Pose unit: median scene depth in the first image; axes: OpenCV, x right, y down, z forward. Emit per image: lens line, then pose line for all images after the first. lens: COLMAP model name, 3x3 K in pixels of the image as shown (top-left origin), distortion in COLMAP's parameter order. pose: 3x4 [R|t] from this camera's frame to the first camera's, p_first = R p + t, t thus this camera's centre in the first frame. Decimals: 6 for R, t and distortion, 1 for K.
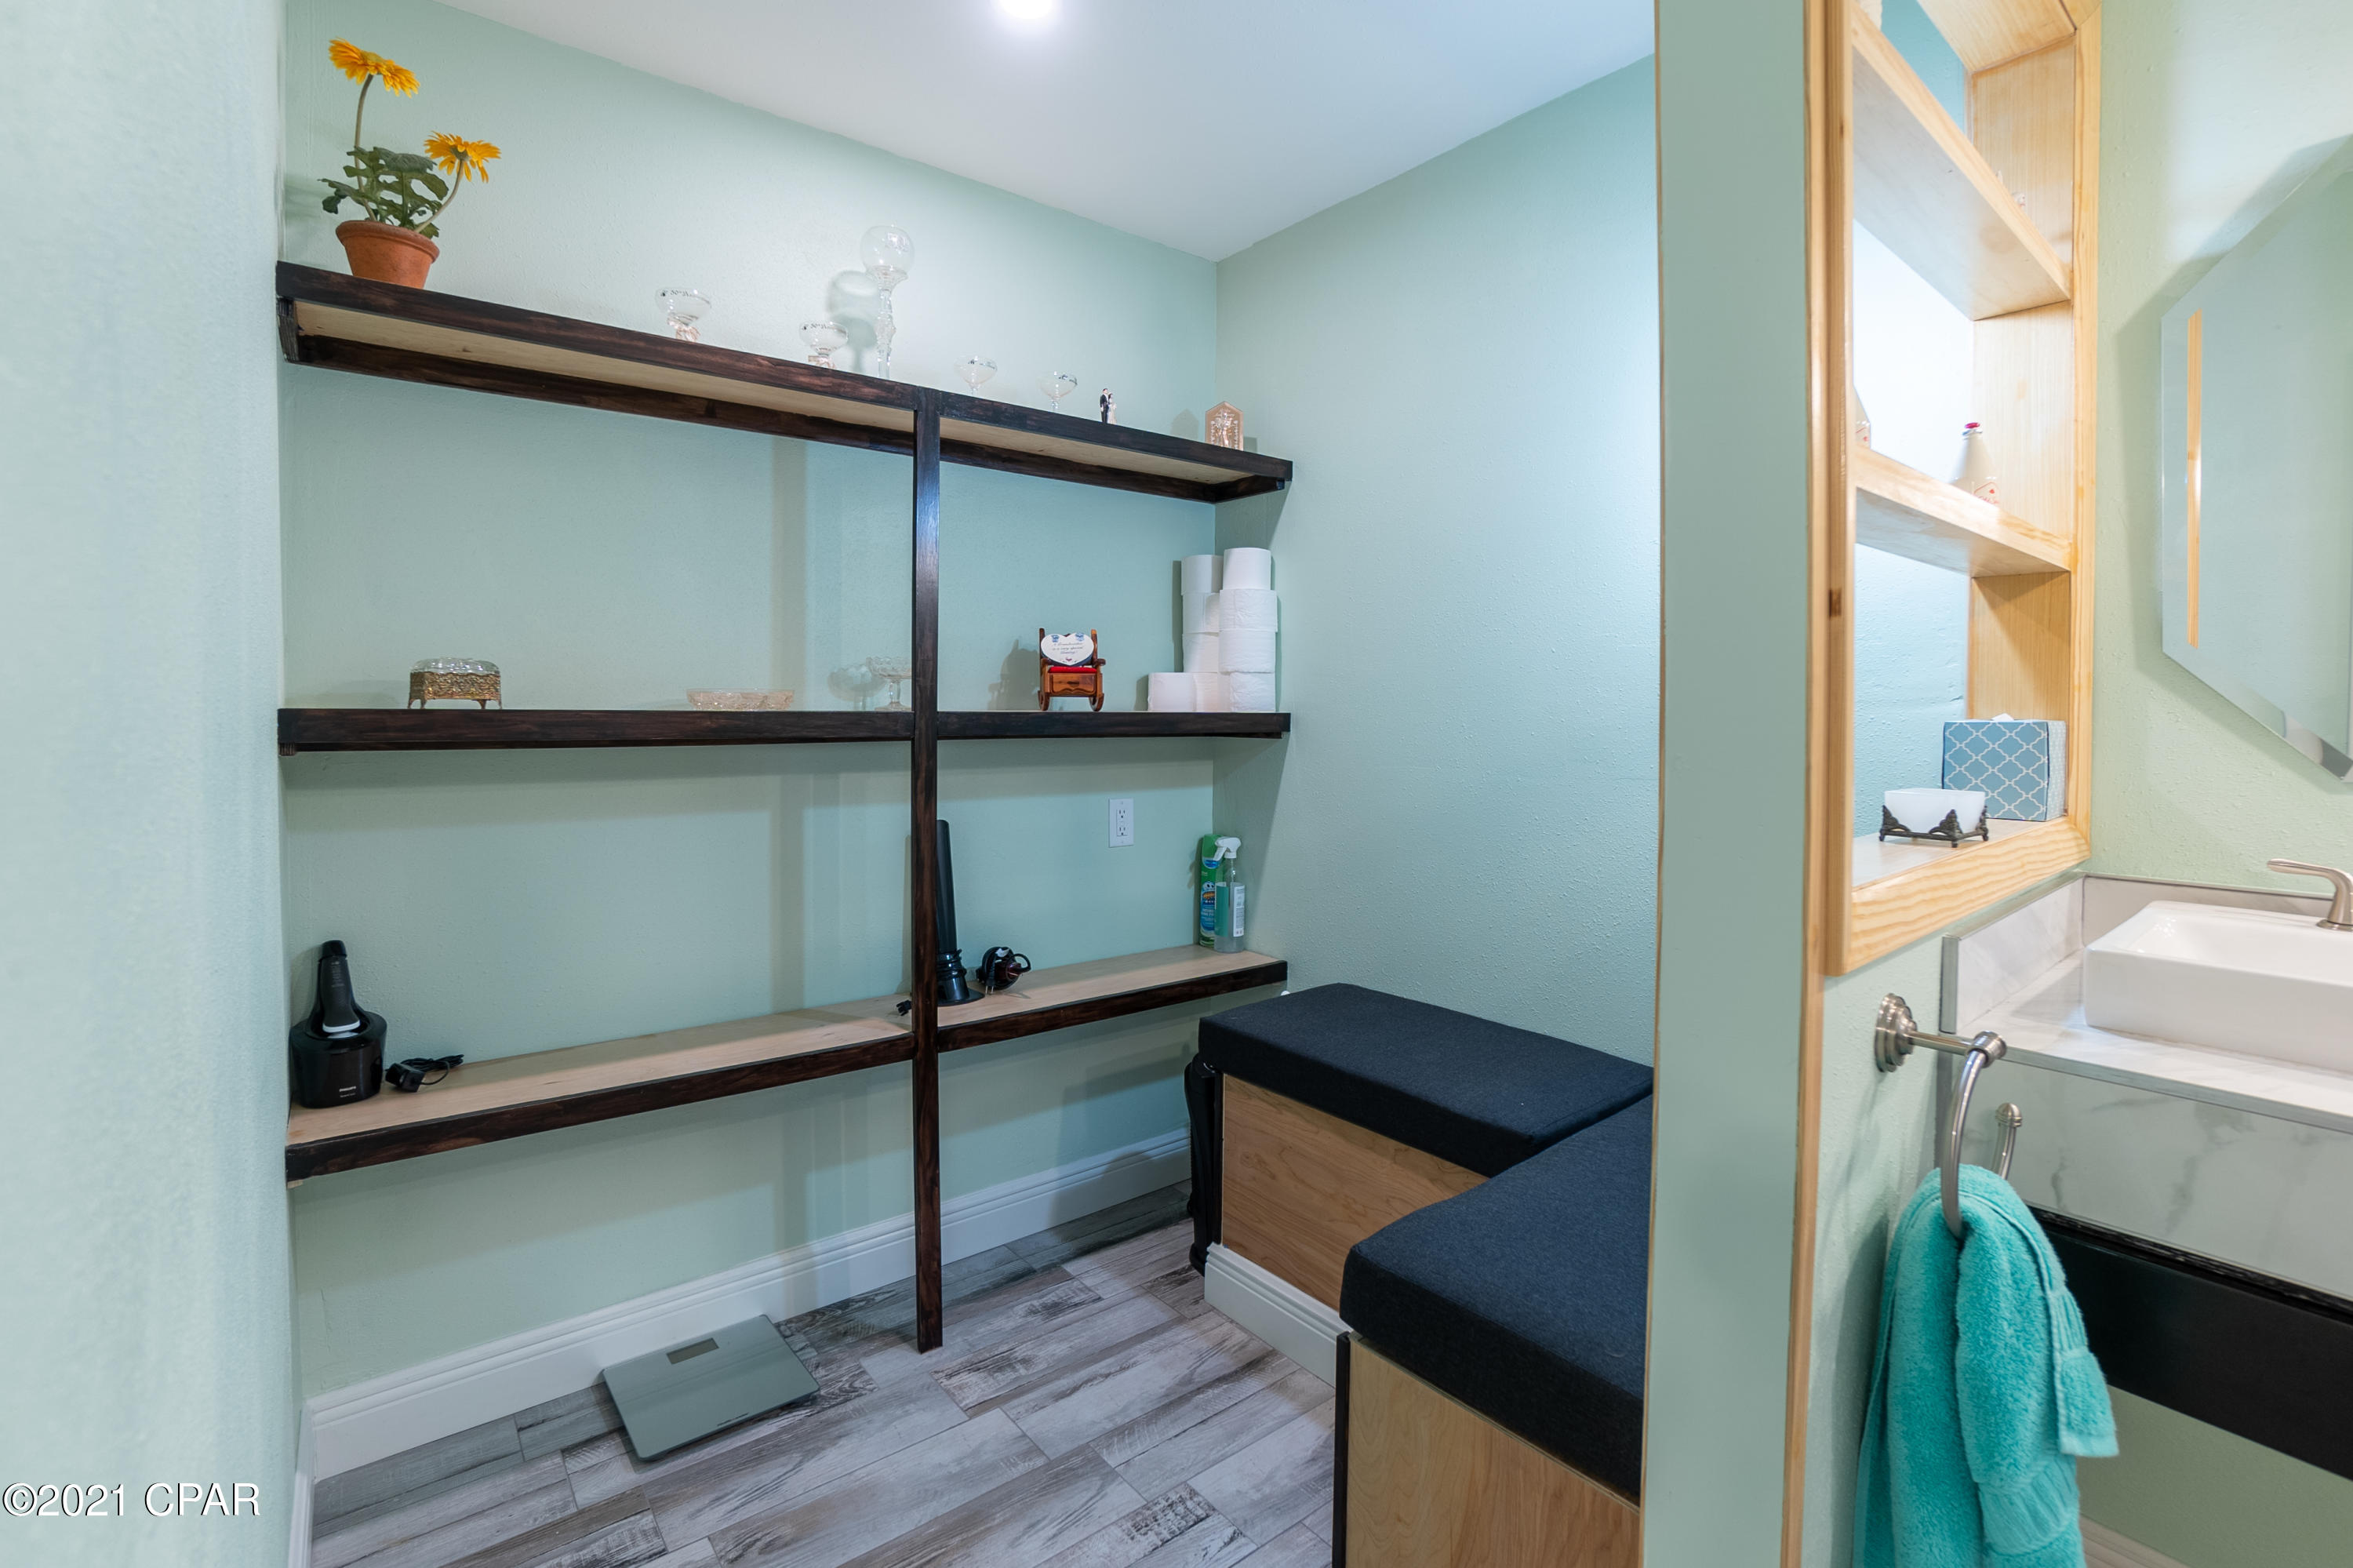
lens RADIAL K [[1059.9, 0, 1179.1], [0, 1059.9, 711.0], [0, 0, 1]] dist [0.000204, -0.000015]
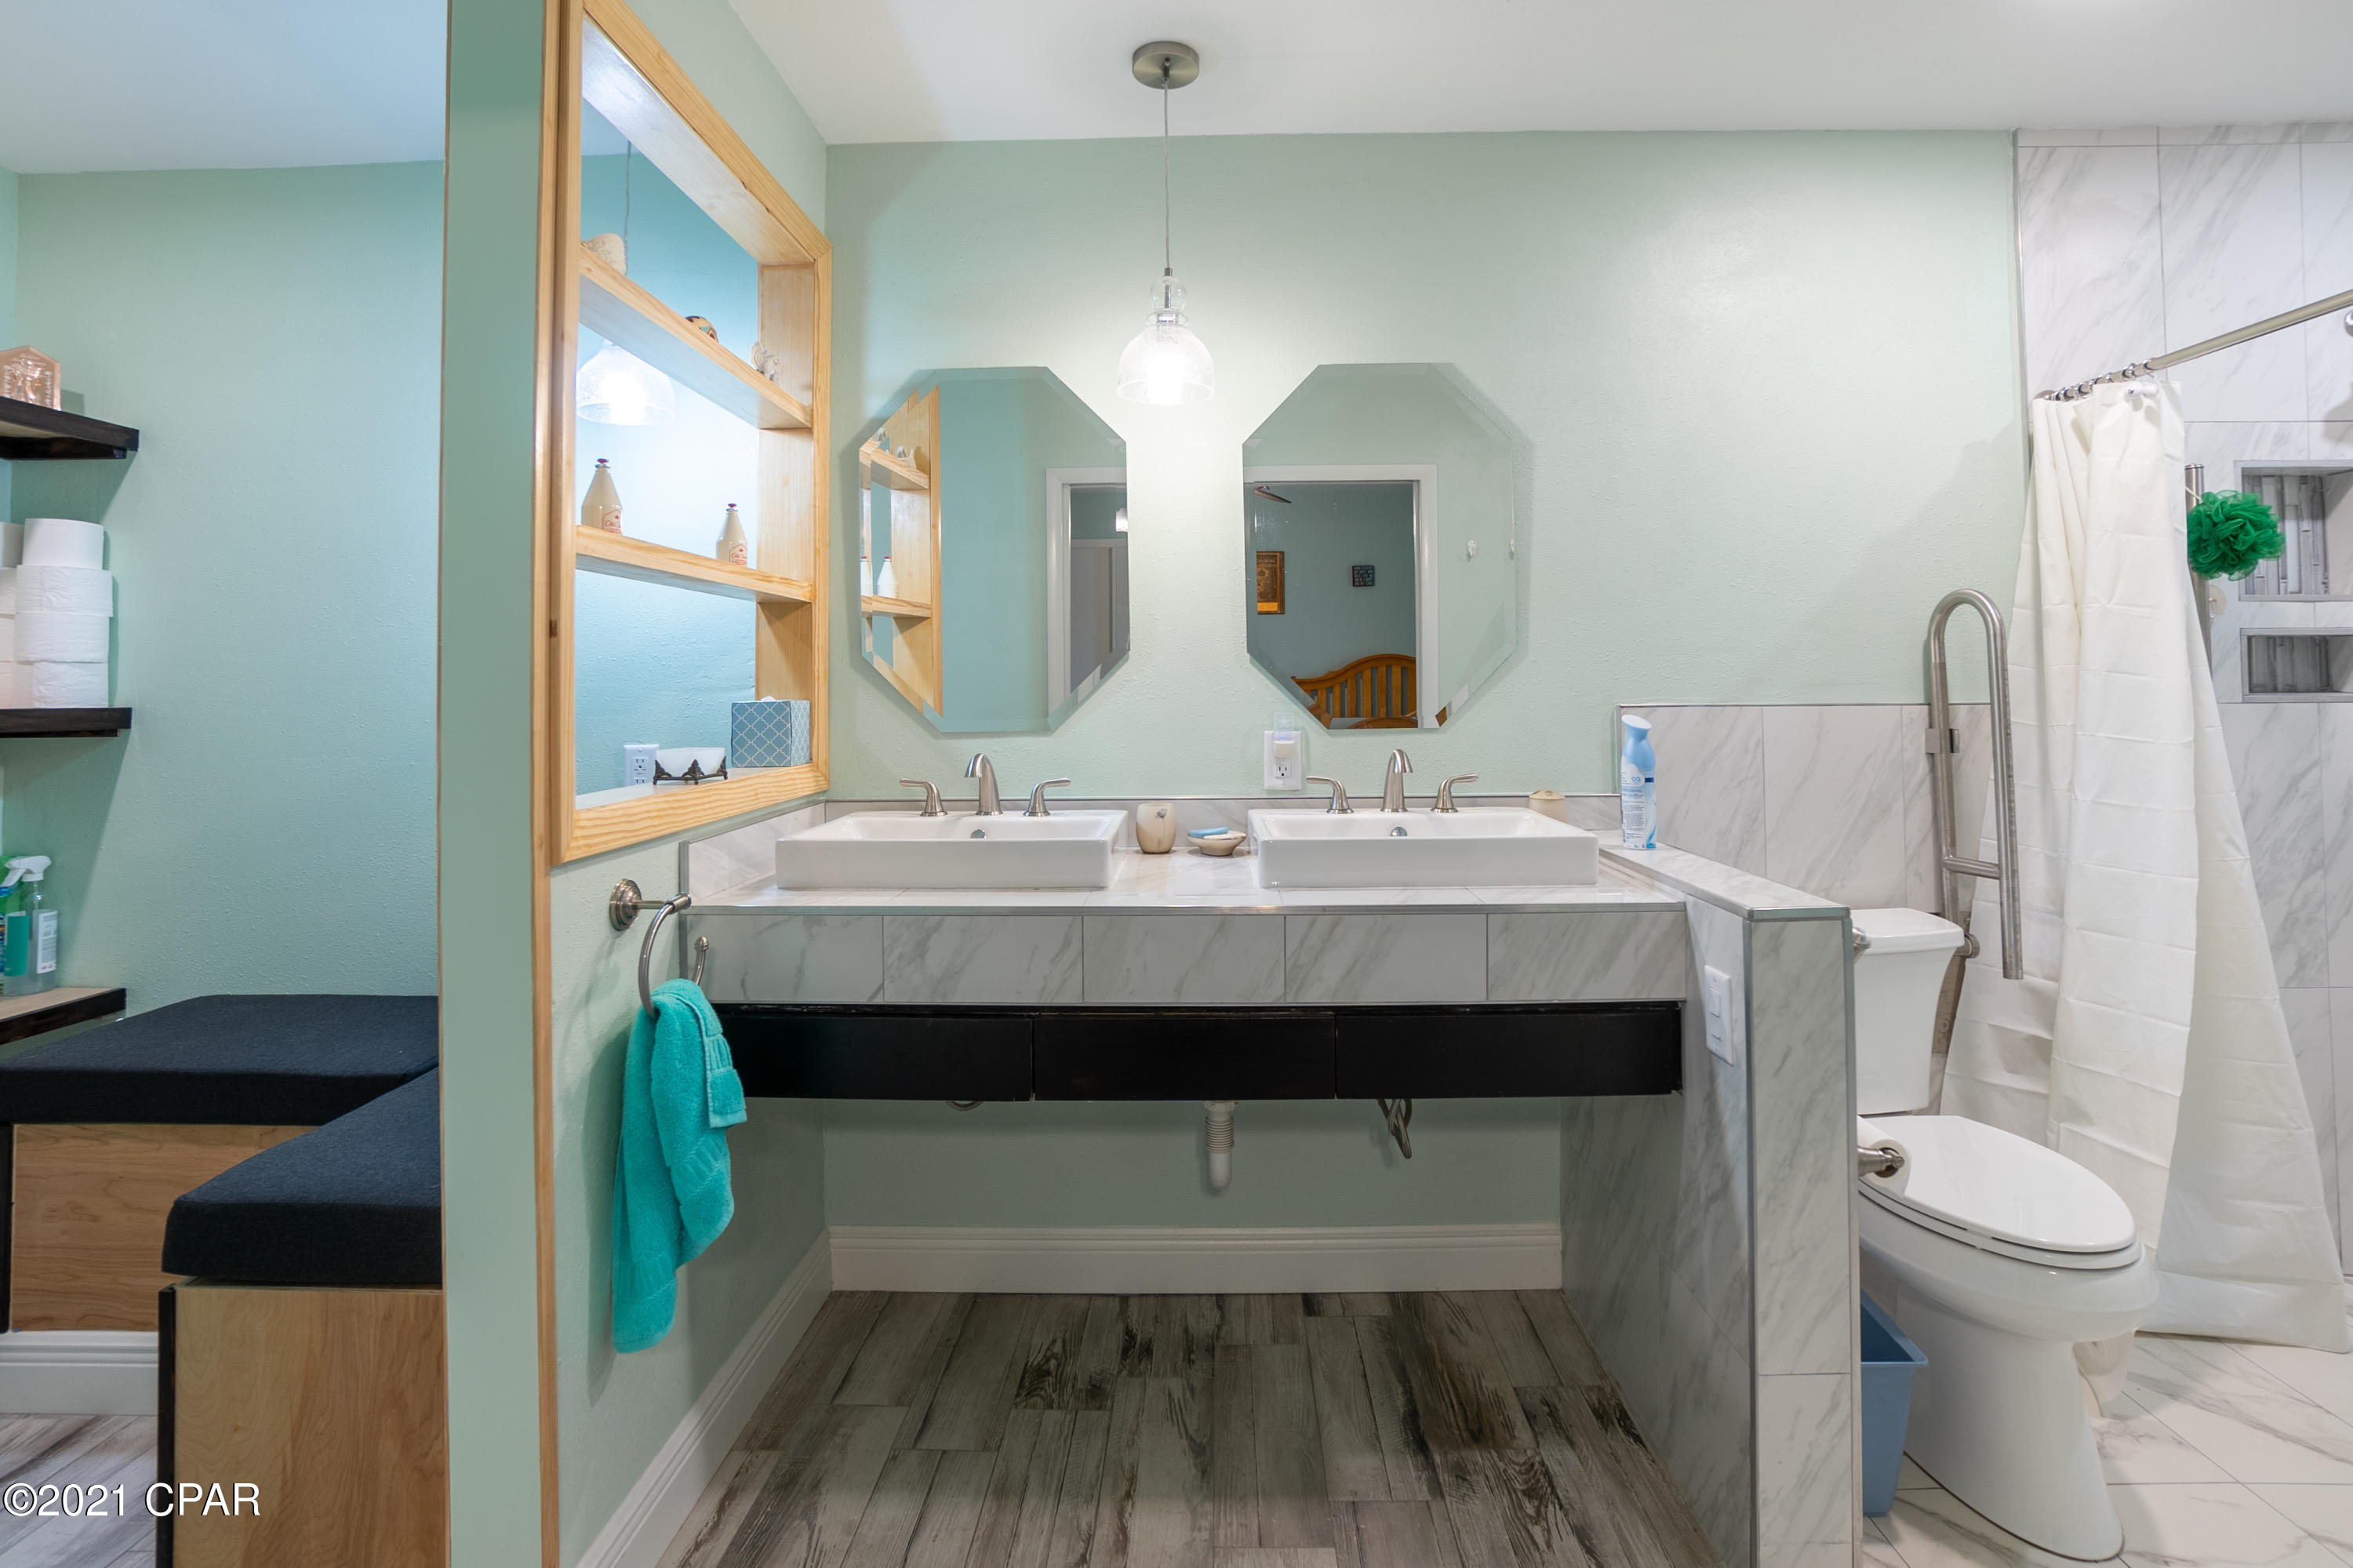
lens RADIAL K [[1070.4, 0, 1217.3], [0, 1070.4, 663.9], [0, 0, 1]] dist [-0.052211, 0.014614]
pose [[0.629977, 0.009953, 0.776550, 0.013030], [0.016678, 0.999514, -0.026341, 0.004631], [-0.776434, 0.029545, 0.629505, -0.405548]]
